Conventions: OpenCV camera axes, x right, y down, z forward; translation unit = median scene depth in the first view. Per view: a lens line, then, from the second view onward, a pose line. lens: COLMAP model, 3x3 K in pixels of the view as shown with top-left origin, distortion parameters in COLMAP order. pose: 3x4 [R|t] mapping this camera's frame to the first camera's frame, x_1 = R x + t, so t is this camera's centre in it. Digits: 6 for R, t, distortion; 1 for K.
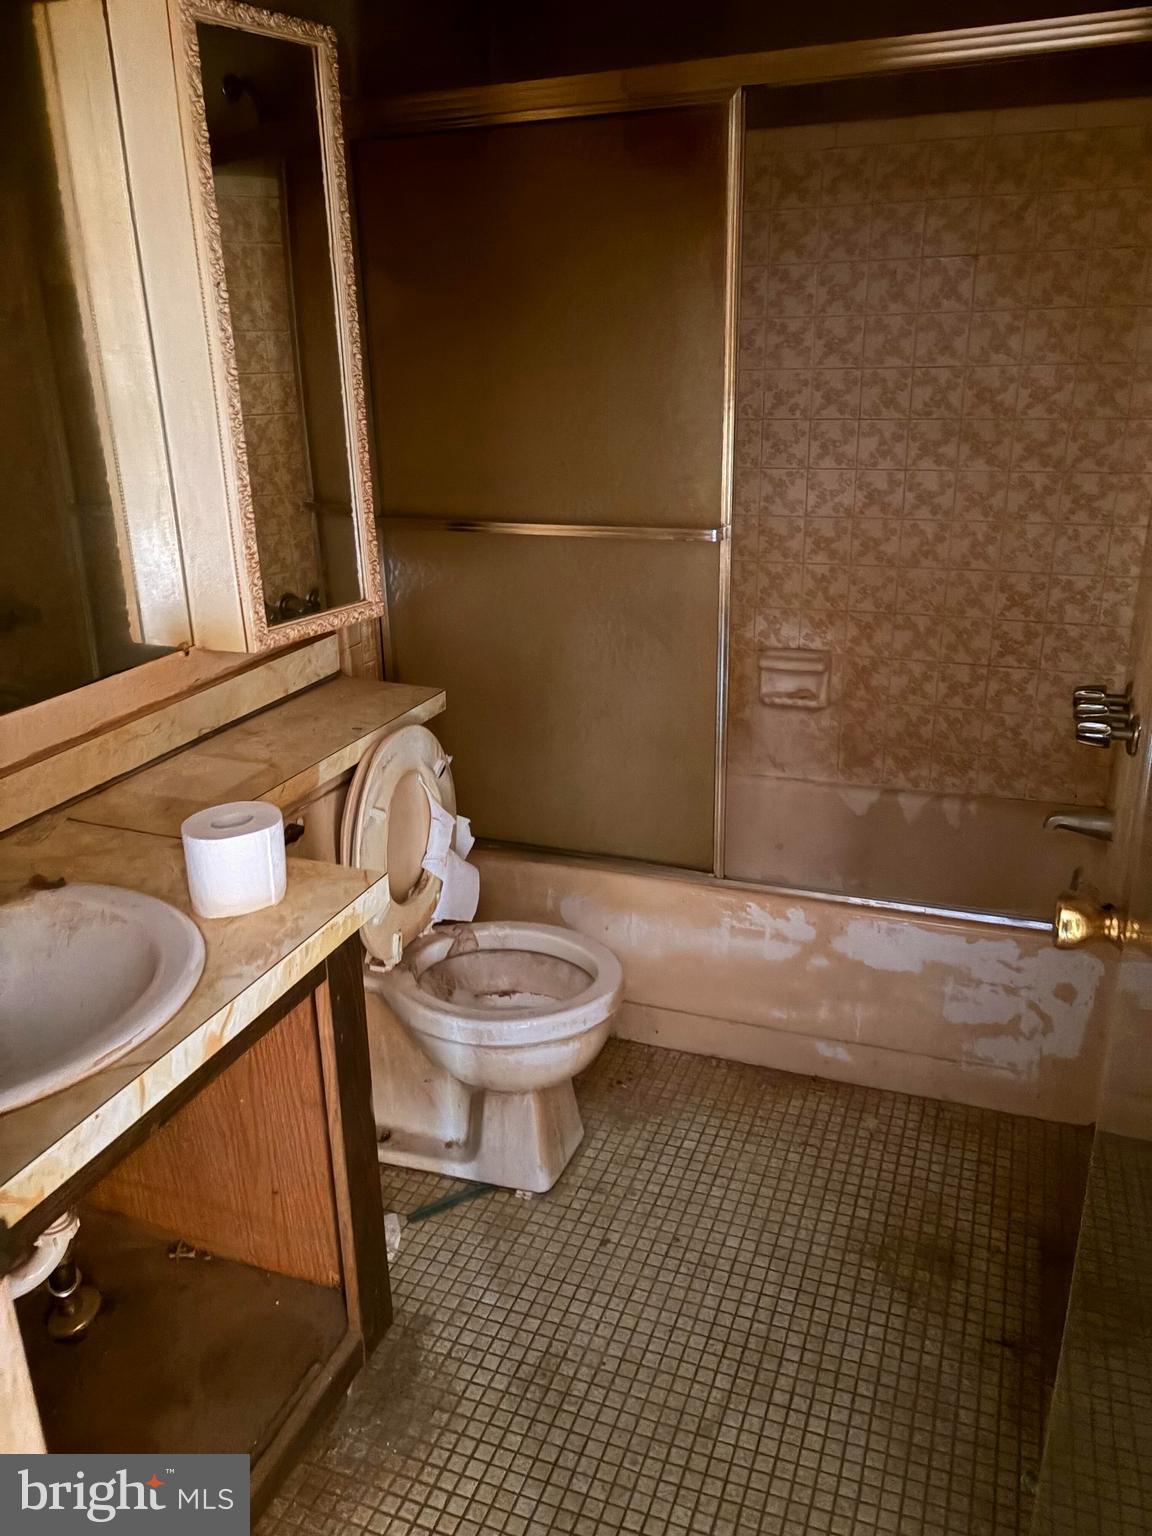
lens RADIAL K [[1162.0, 0, 570.6], [0, 1162.0, 769.4], [0, 0, 1]] dist [0.029928, -0.024658]
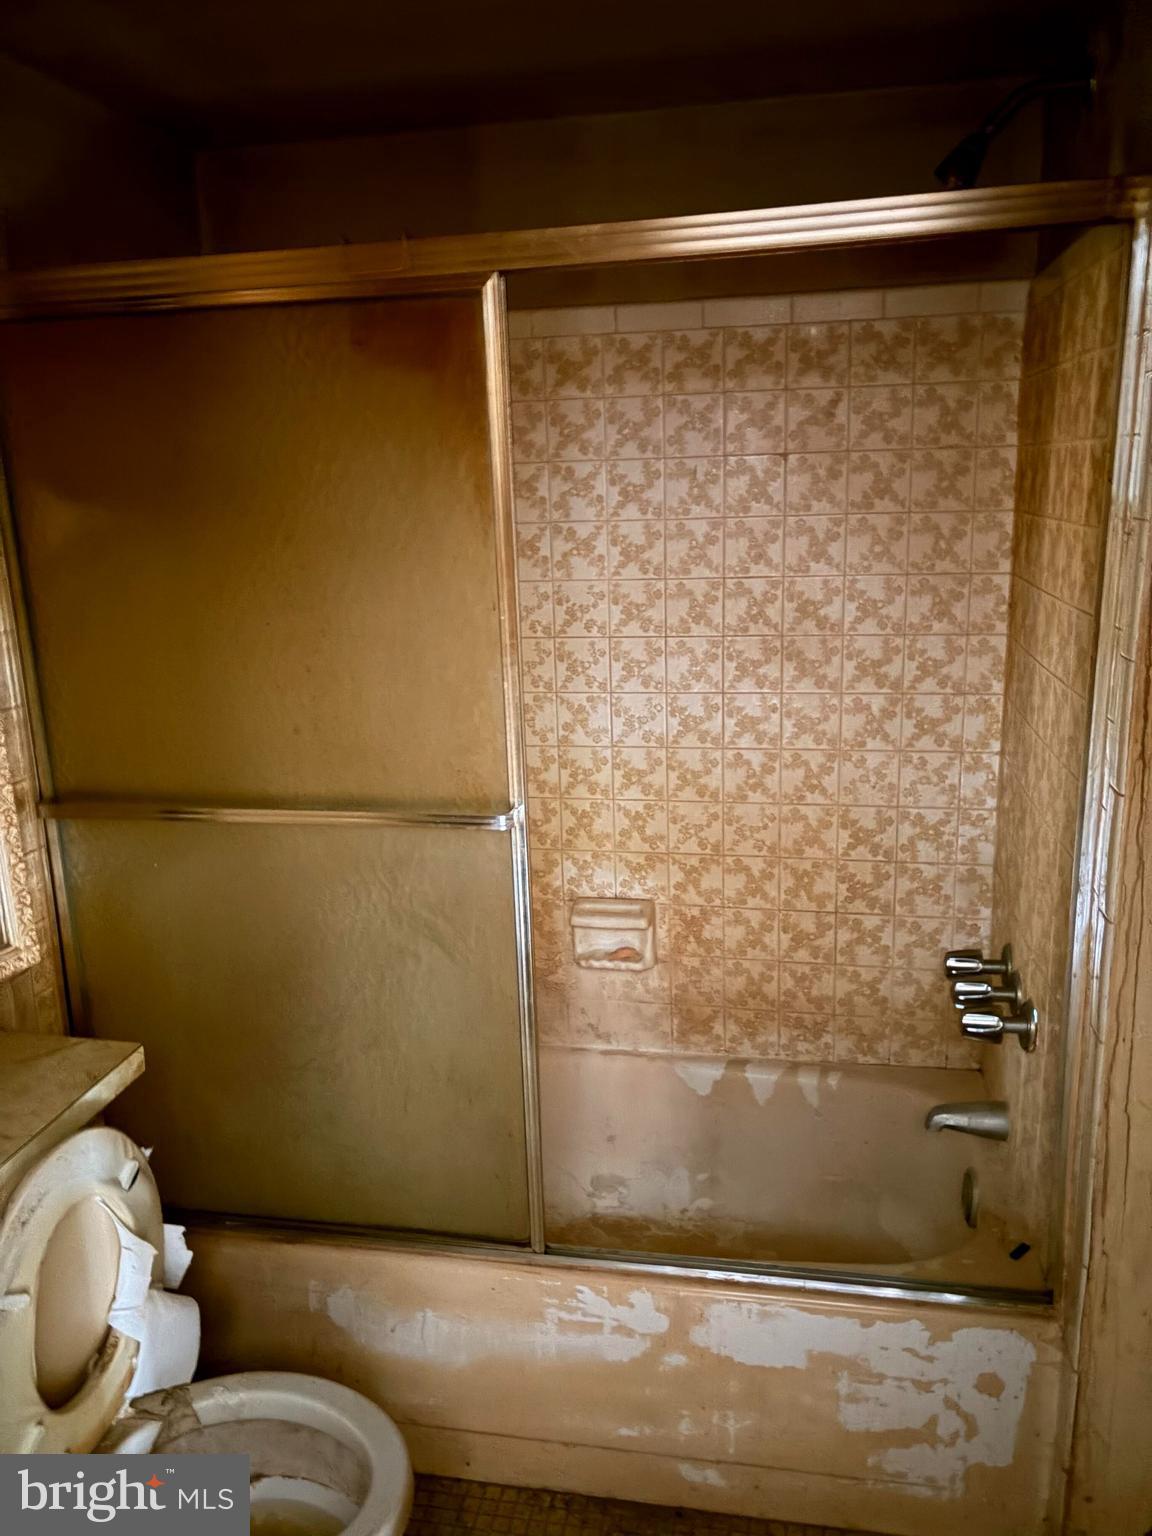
lens RADIAL K [[1162.0, 0, 574.2], [0, 1162.0, 768.6], [0, 0, 1]] dist [0.029928, -0.024658]
pose [[0.985139, -0.050573, 0.164142, 0.040090], [0.067997, 0.992424, -0.102330, -0.130844], [-0.157723, 0.111971, 0.981115, 0.205261]]
